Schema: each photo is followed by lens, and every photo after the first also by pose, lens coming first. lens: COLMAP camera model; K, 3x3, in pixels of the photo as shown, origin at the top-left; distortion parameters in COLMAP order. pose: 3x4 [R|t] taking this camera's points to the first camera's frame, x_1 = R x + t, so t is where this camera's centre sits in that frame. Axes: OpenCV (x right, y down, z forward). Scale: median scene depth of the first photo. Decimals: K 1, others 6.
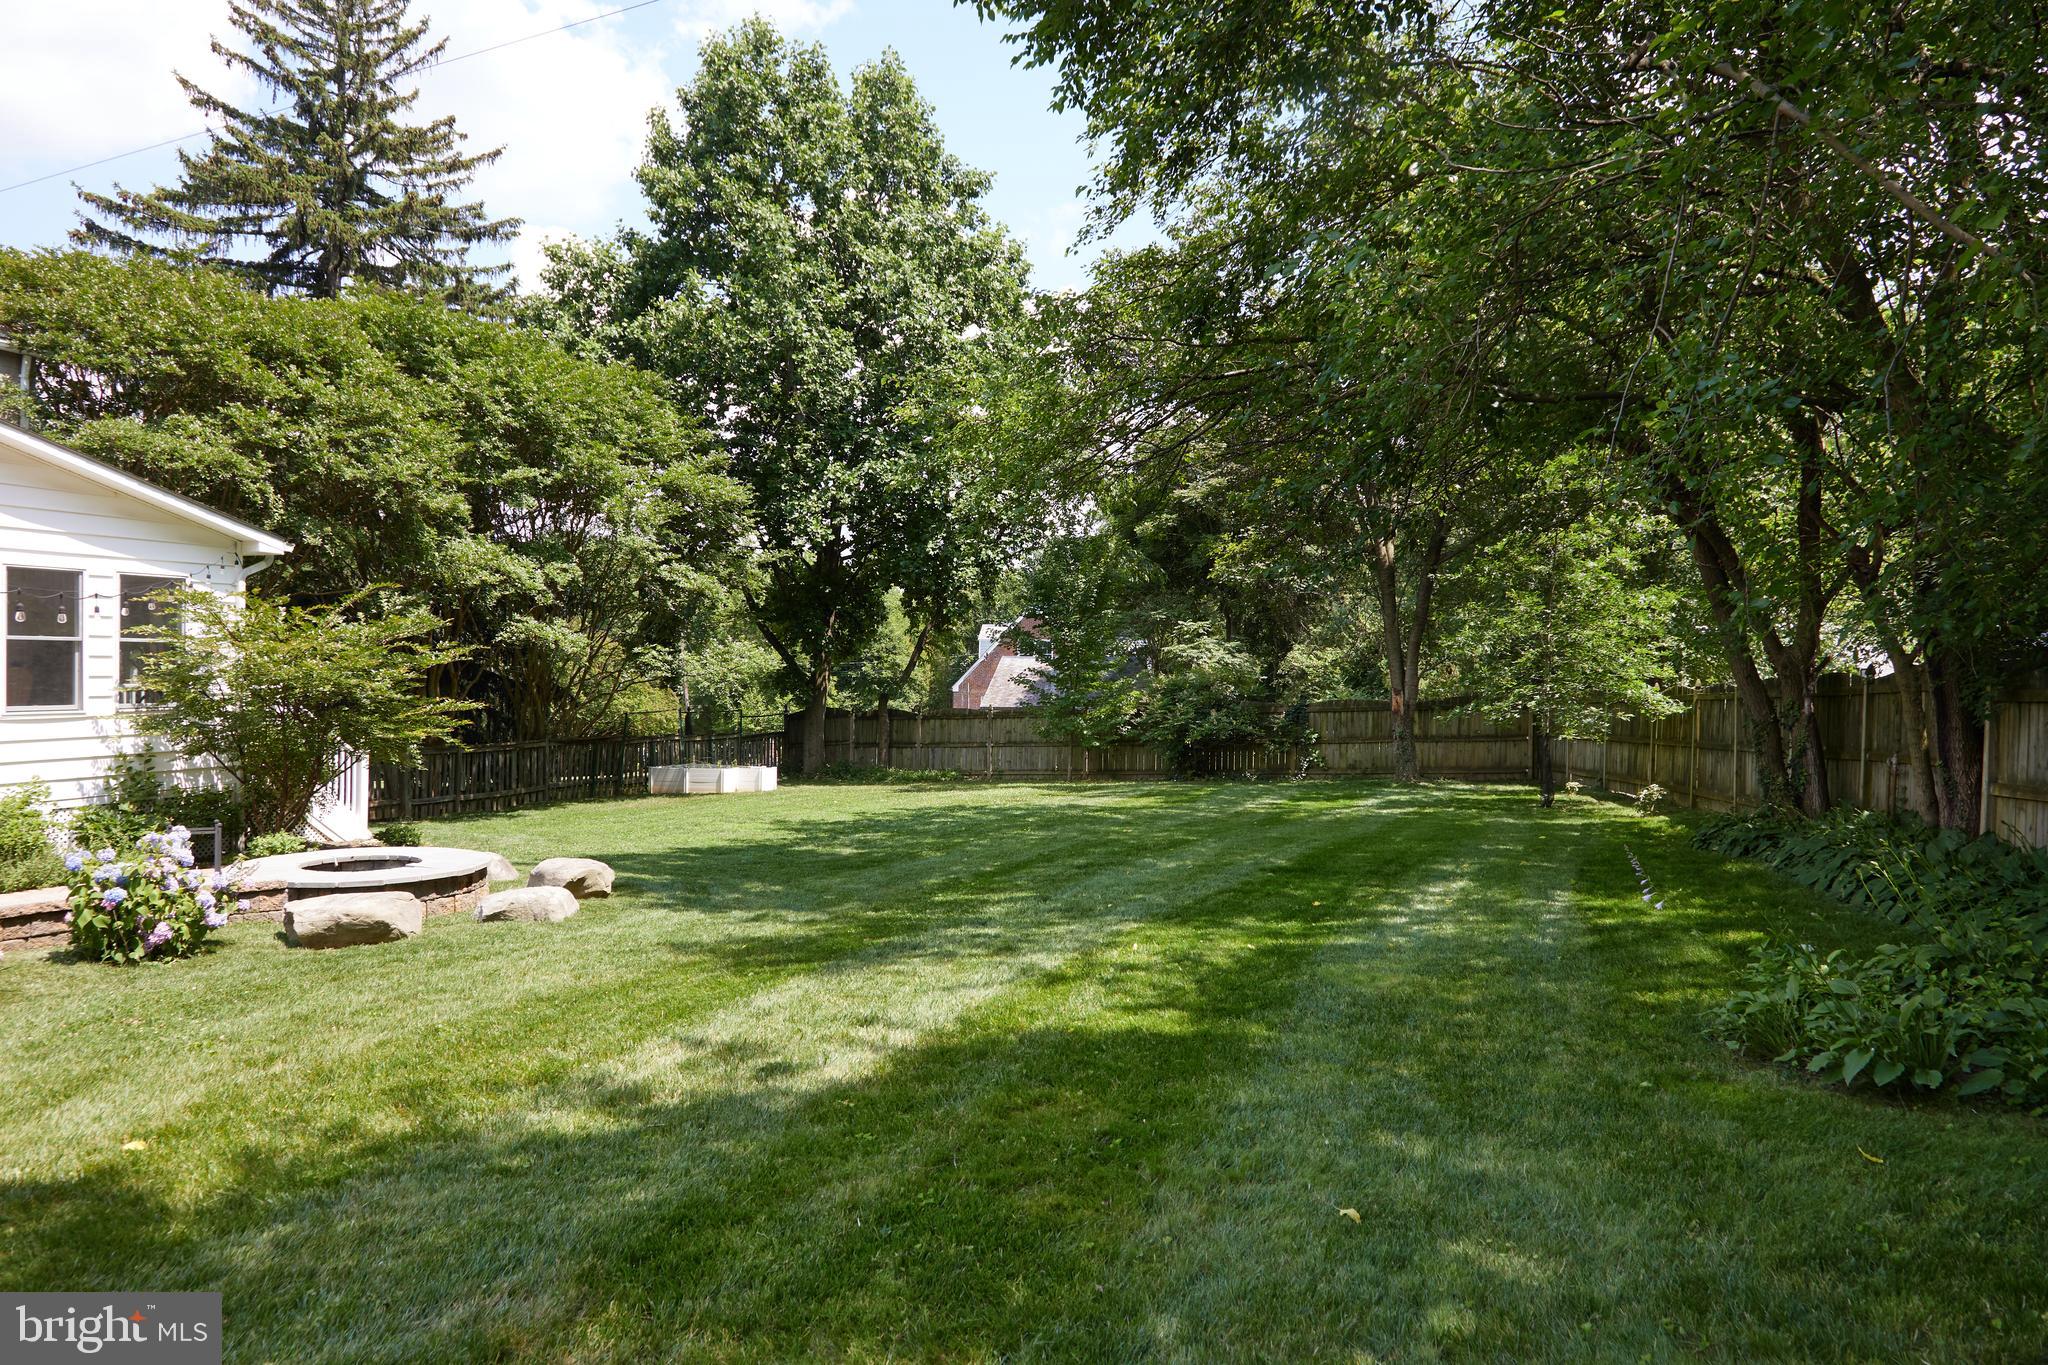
lens RADIAL K [[1402.7, 0, 1029.5], [0, 1402.7, 704.2], [0, 0, 1]] dist [0.001191, -0.003514]
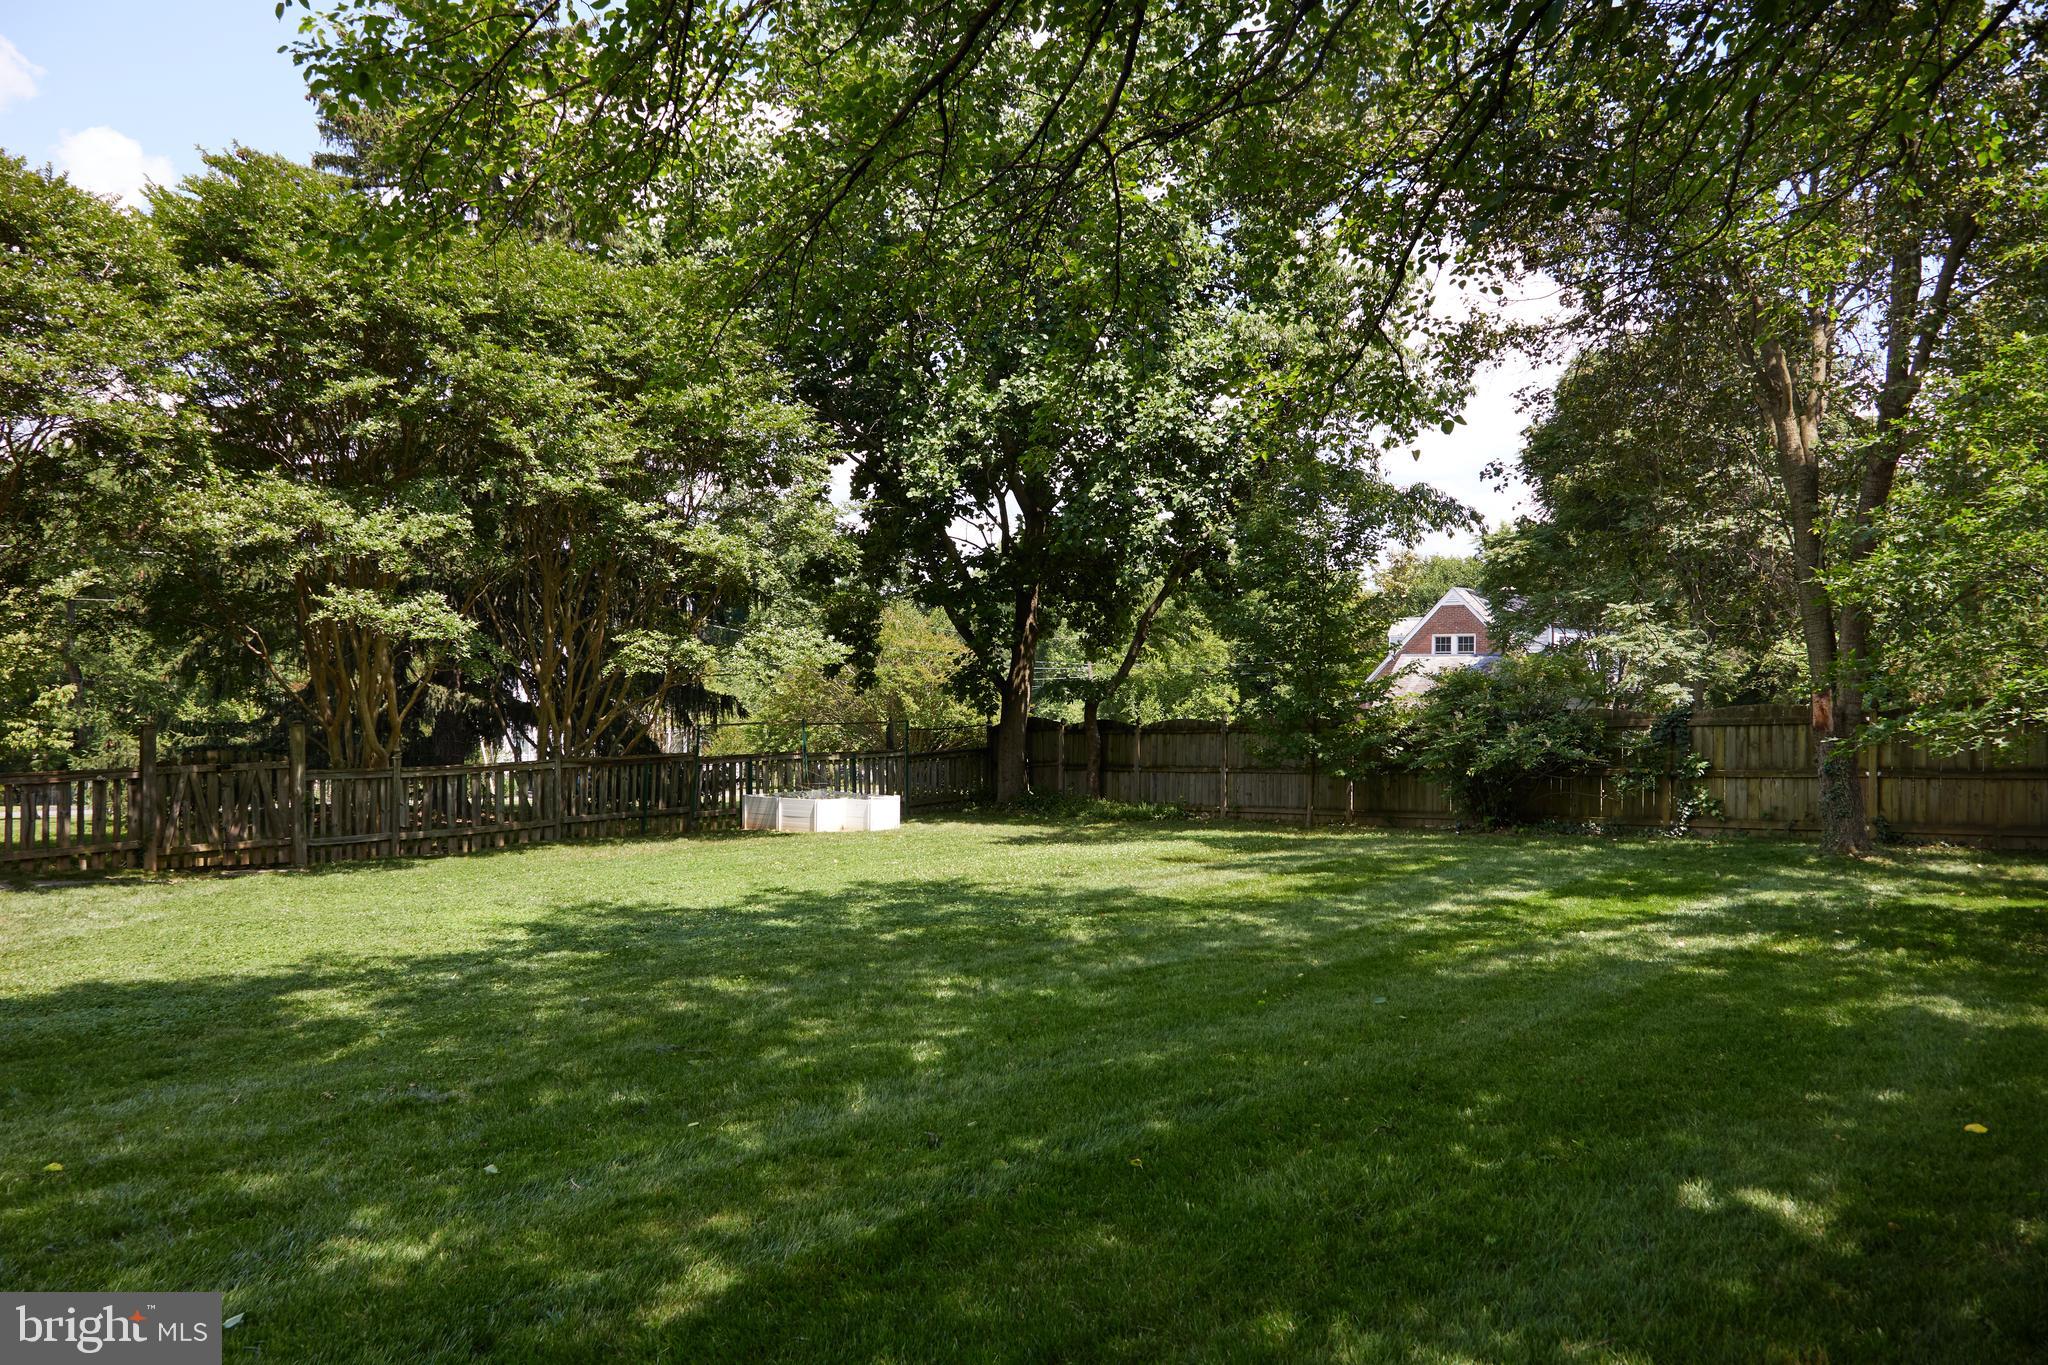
lens RADIAL K [[1402.7, 0, 1031.3], [0, 1402.7, 673.2], [0, 0, 1]] dist [0.001191, -0.003514]
pose [[0.936235, -0.009863, -0.351237, 0.146730], [-0.000203, 0.999591, -0.028613, 0.000185], [0.351375, 0.026860, 0.935849, 0.328710]]
